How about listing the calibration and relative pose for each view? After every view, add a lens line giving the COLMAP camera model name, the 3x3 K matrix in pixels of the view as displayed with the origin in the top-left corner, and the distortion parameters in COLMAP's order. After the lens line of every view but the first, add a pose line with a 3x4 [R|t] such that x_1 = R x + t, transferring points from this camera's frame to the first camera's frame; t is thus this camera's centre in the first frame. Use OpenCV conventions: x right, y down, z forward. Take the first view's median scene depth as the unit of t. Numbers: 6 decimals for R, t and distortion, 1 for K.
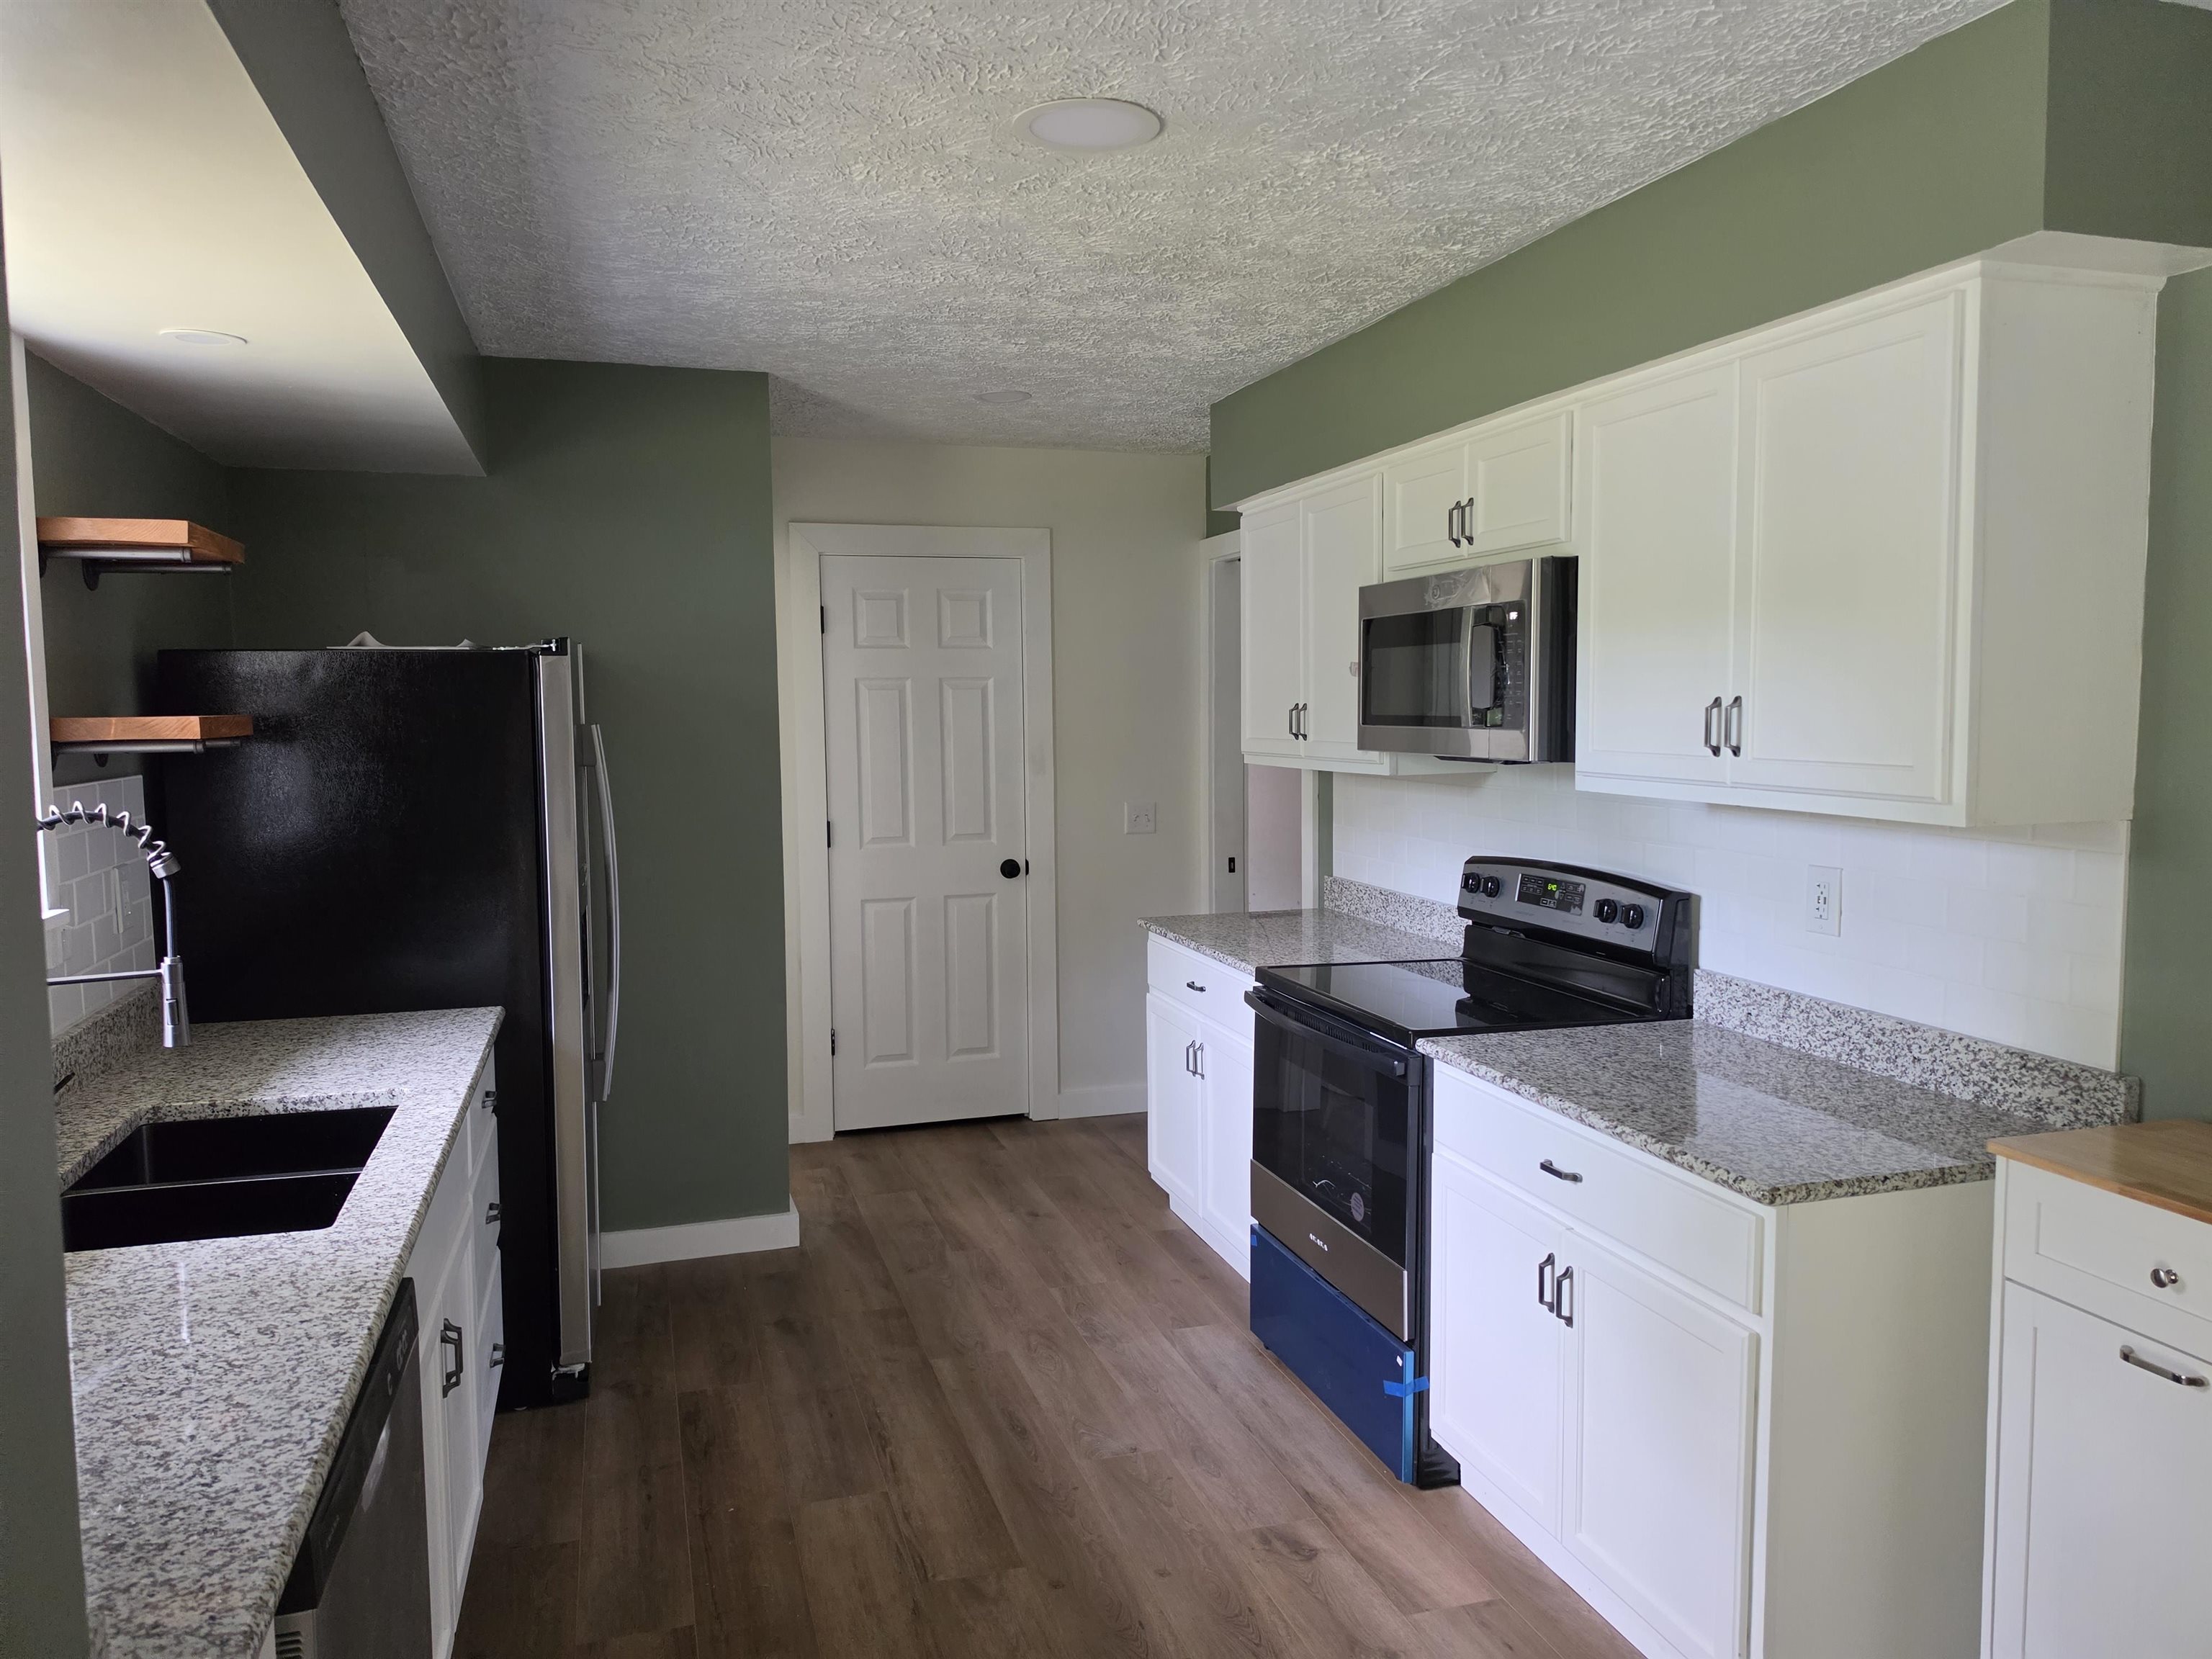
lens RADIAL K [[1530.5, 0, 1078.0], [0, 1530.5, 822.5], [0, 0, 1]] dist [0.062149, -0.080076]
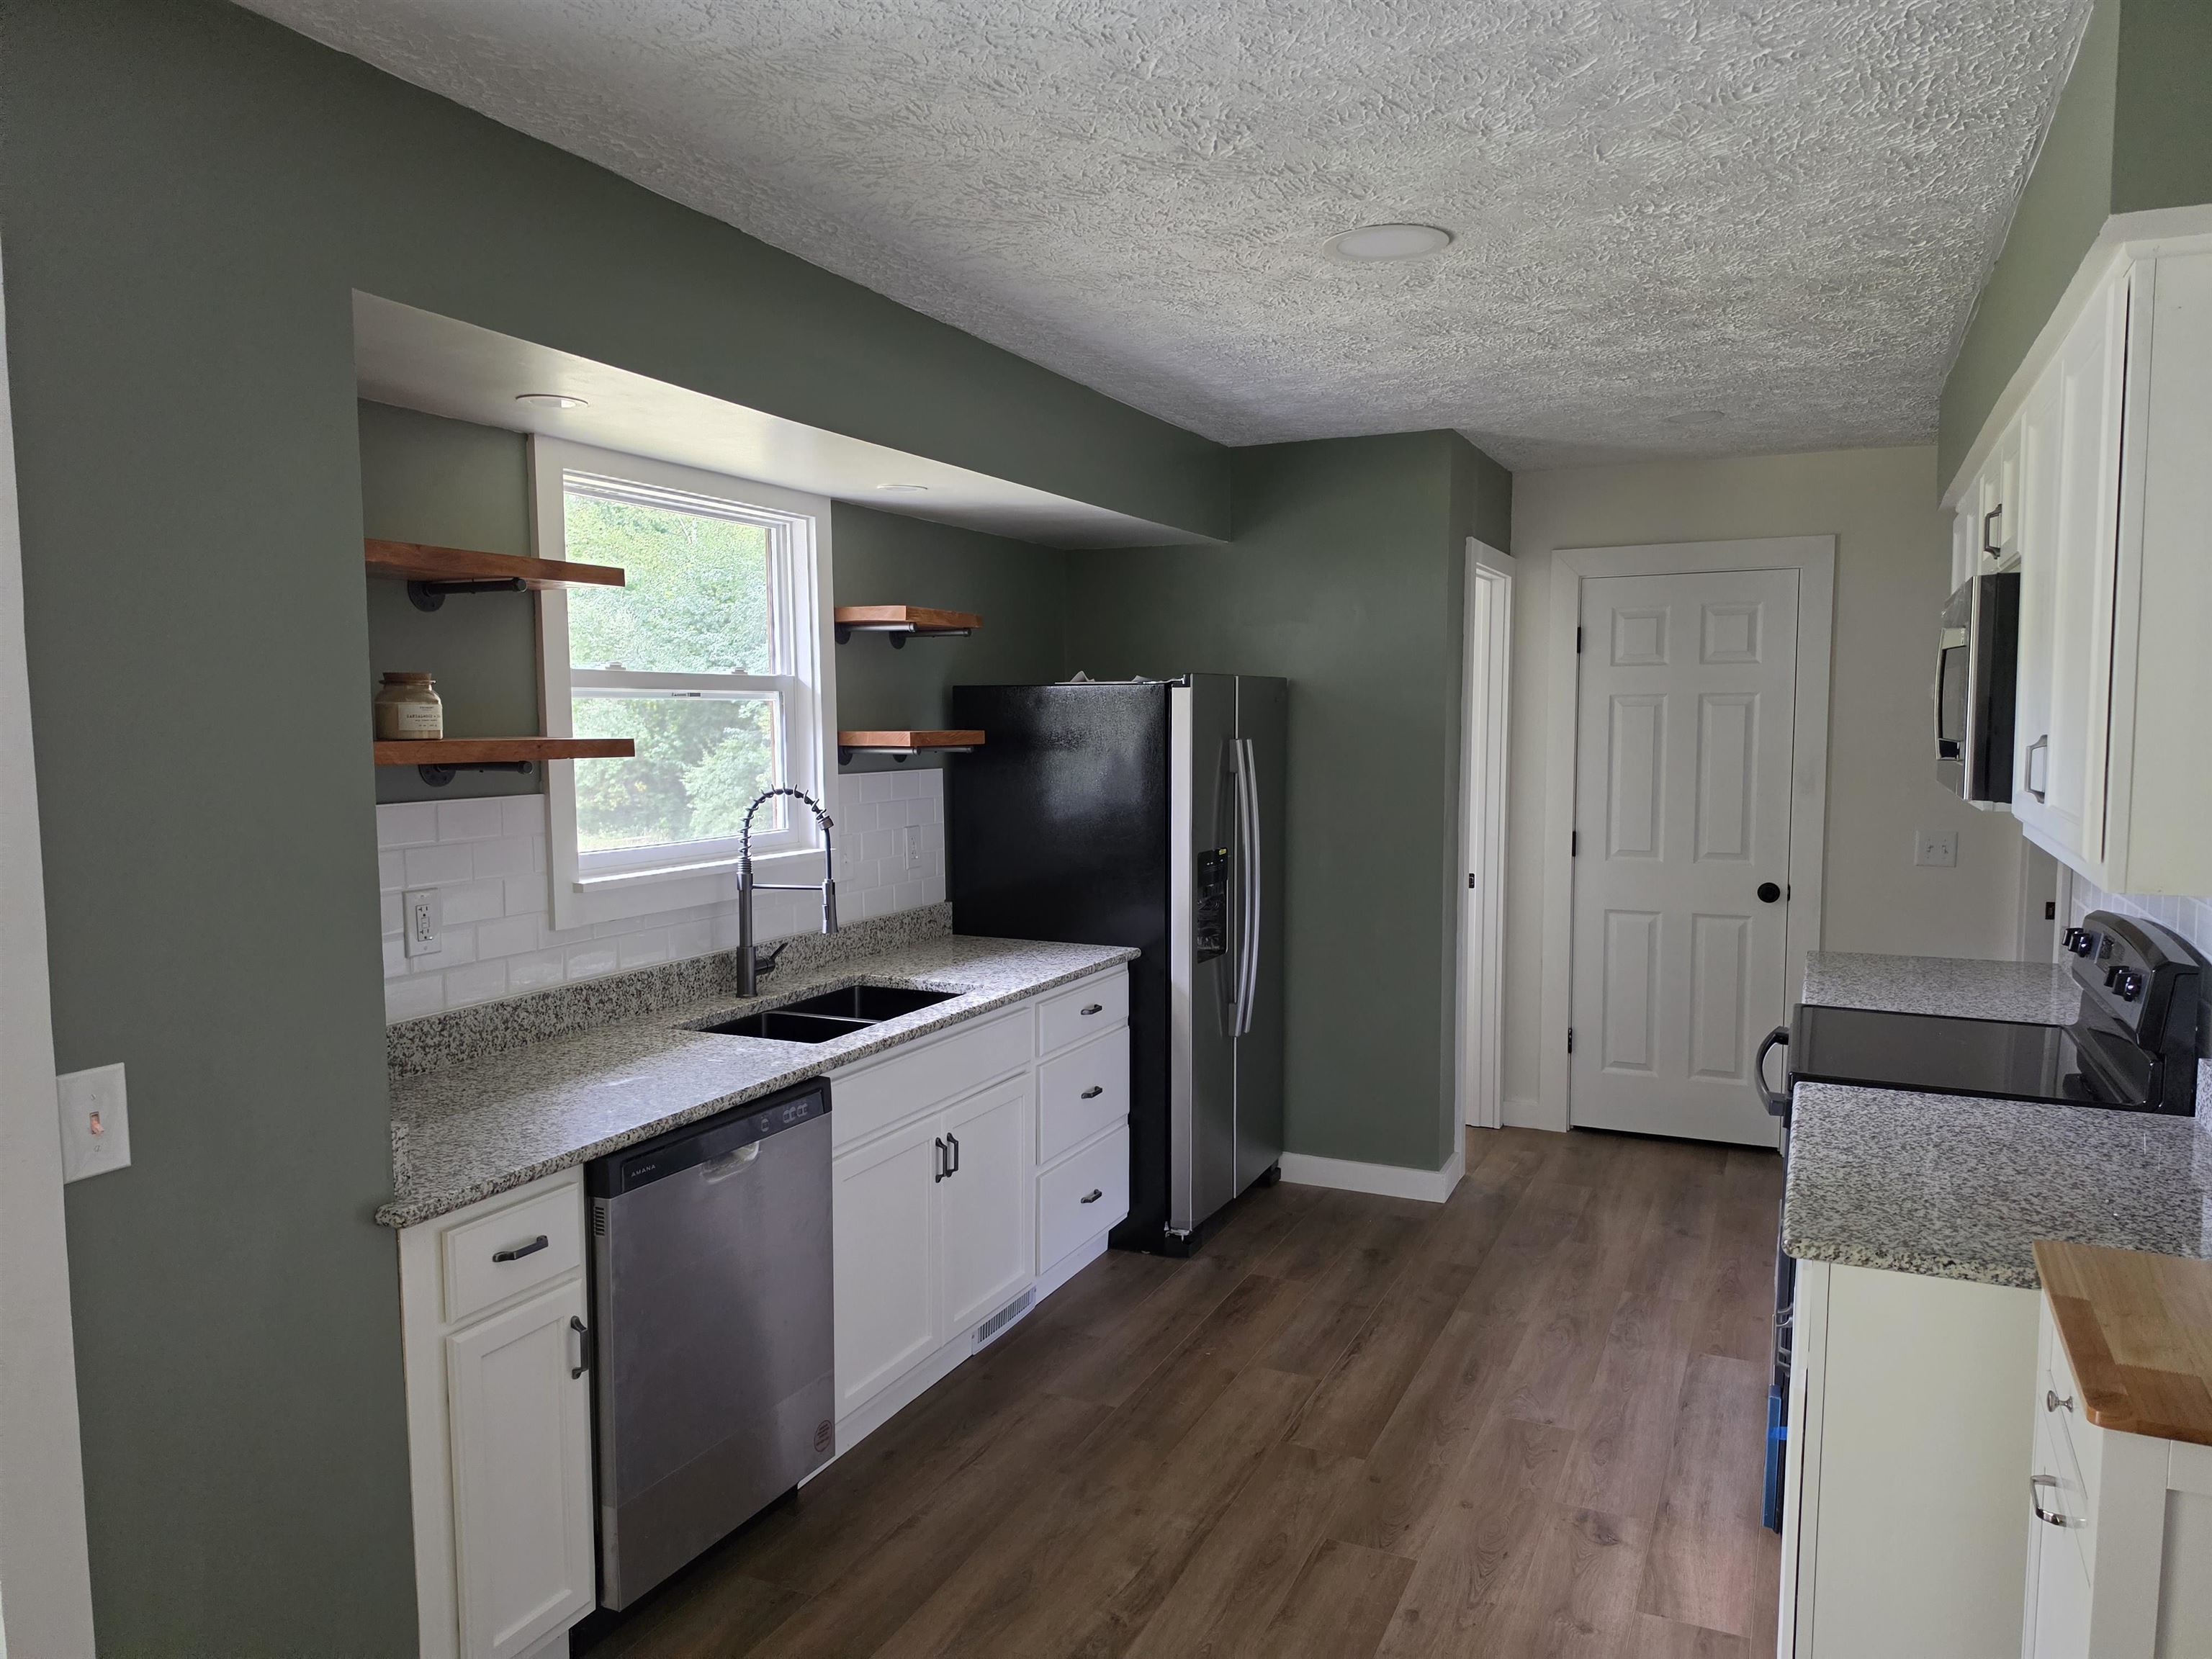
lens RADIAL K [[1530.5, 0, 1112.9], [0, 1530.5, 857.4], [0, 0, 1]] dist [0.062149, -0.080076]
pose [[0.749640, 0.069675, -0.658168, 0.509925], [-0.057416, 0.997540, 0.040205, -0.013430], [0.659350, 0.007650, 0.751797, -0.016993]]
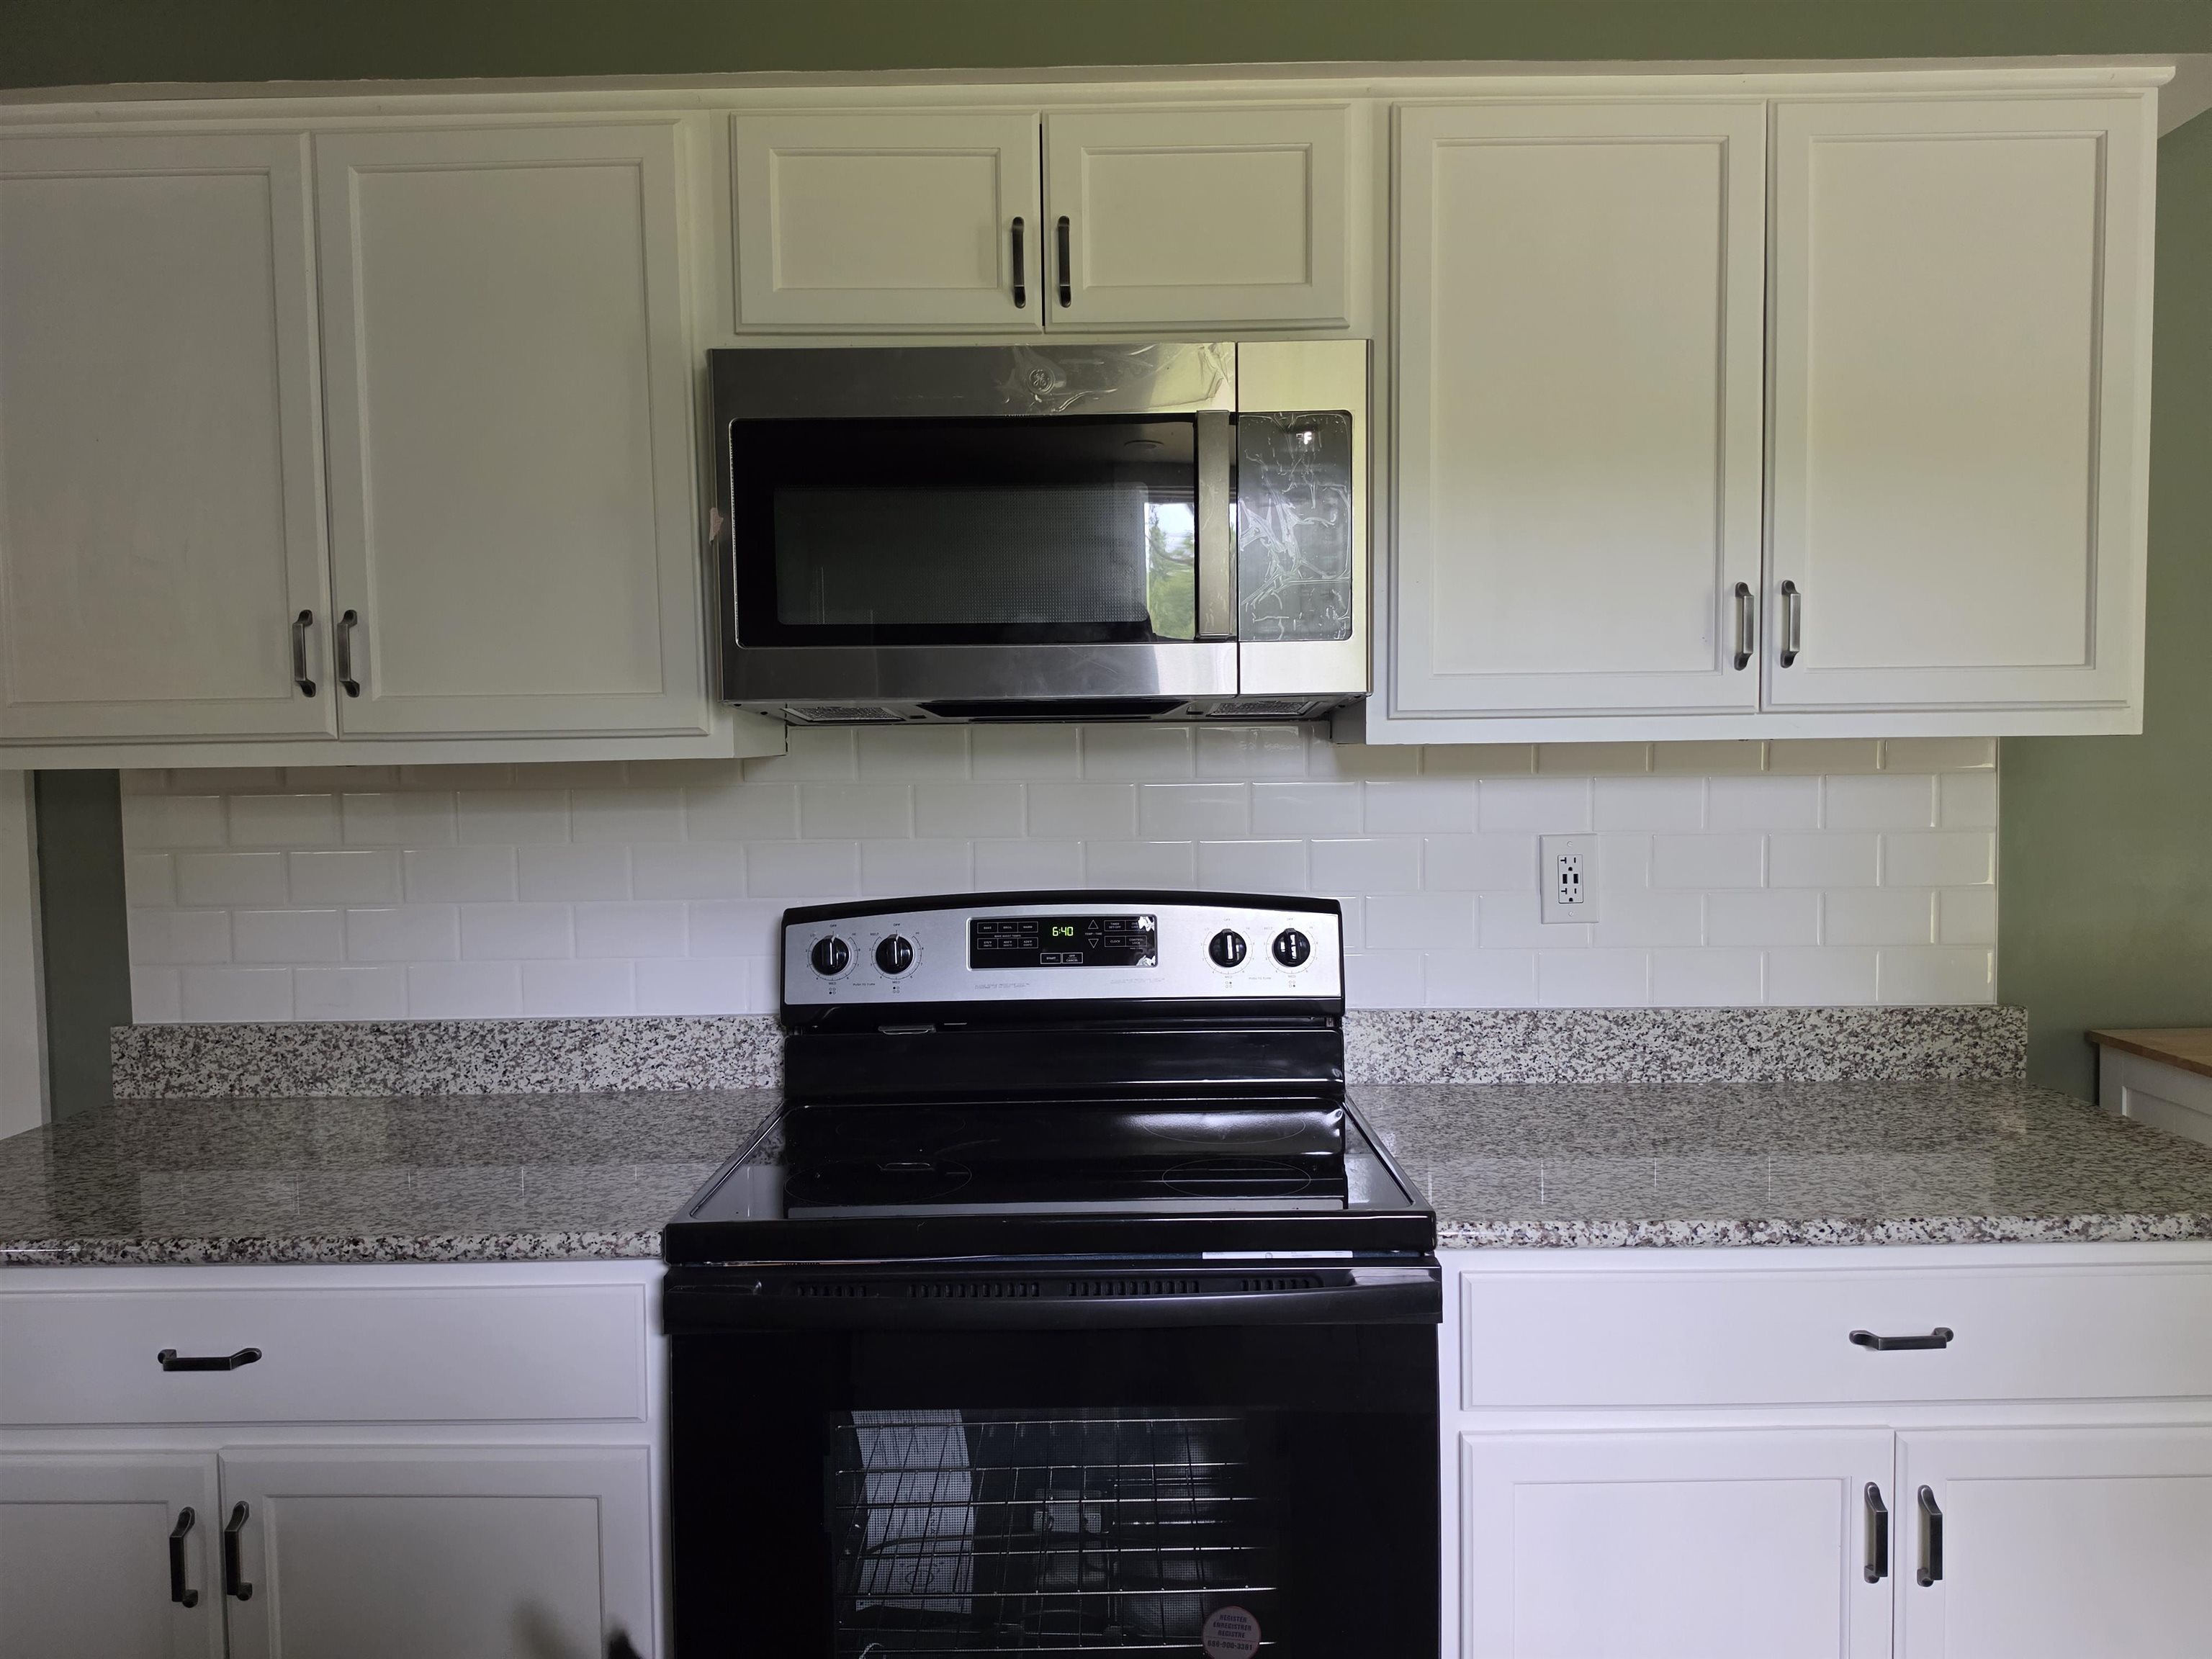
lens RADIAL K [[1530.5, 0, 1107.8], [0, 1530.5, 822.2], [0, 0, 1]] dist [0.062149, -0.080076]
pose [[0.269223, -0.040125, 0.962242, -0.284436], [0.086385, 0.996110, 0.017368, -0.010260], [-0.959196, 0.078447, 0.271642, 0.921282]]
